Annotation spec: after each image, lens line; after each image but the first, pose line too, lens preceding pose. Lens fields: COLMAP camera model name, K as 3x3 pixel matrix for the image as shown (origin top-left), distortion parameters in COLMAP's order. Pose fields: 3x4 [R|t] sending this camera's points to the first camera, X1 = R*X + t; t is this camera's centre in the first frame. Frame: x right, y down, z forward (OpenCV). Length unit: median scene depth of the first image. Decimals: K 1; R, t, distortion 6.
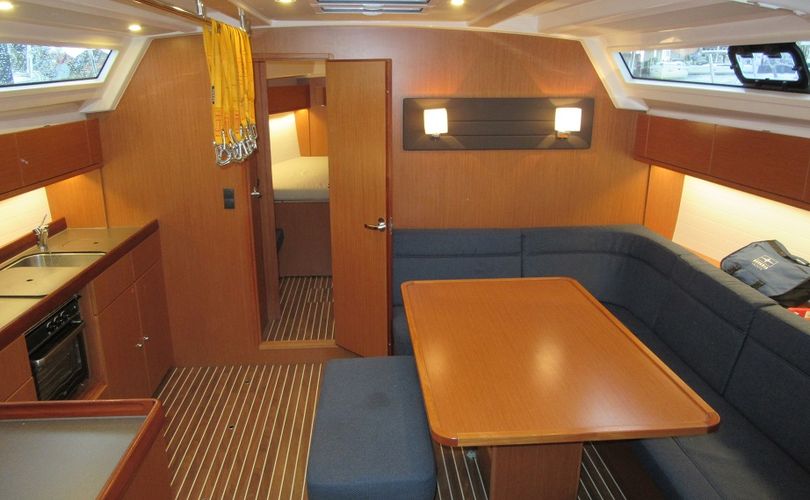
lens RADIAL K [[599.9, 0, 405.0], [0, 599.9, 250.0], [0, 0, 1]] dist [-0.051345, 0.002580]
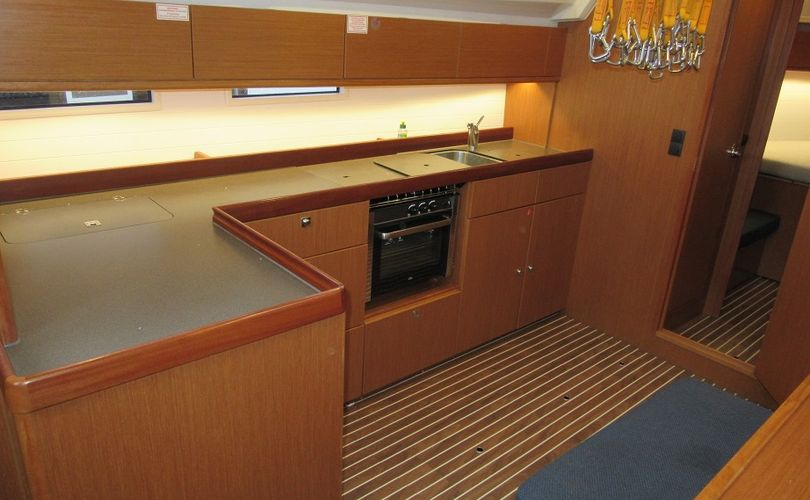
lens RADIAL K [[599.9, 0, 405.0], [0, 599.9, 250.0], [0, 0, 1]] dist [-0.051345, 0.002580]
pose [[0.600445, 0.320458, -0.732648, 0.116497], [-0.284793, 0.941815, 0.178543, 0.011400], [0.747234, 0.101448, 0.656772, 0.227632]]
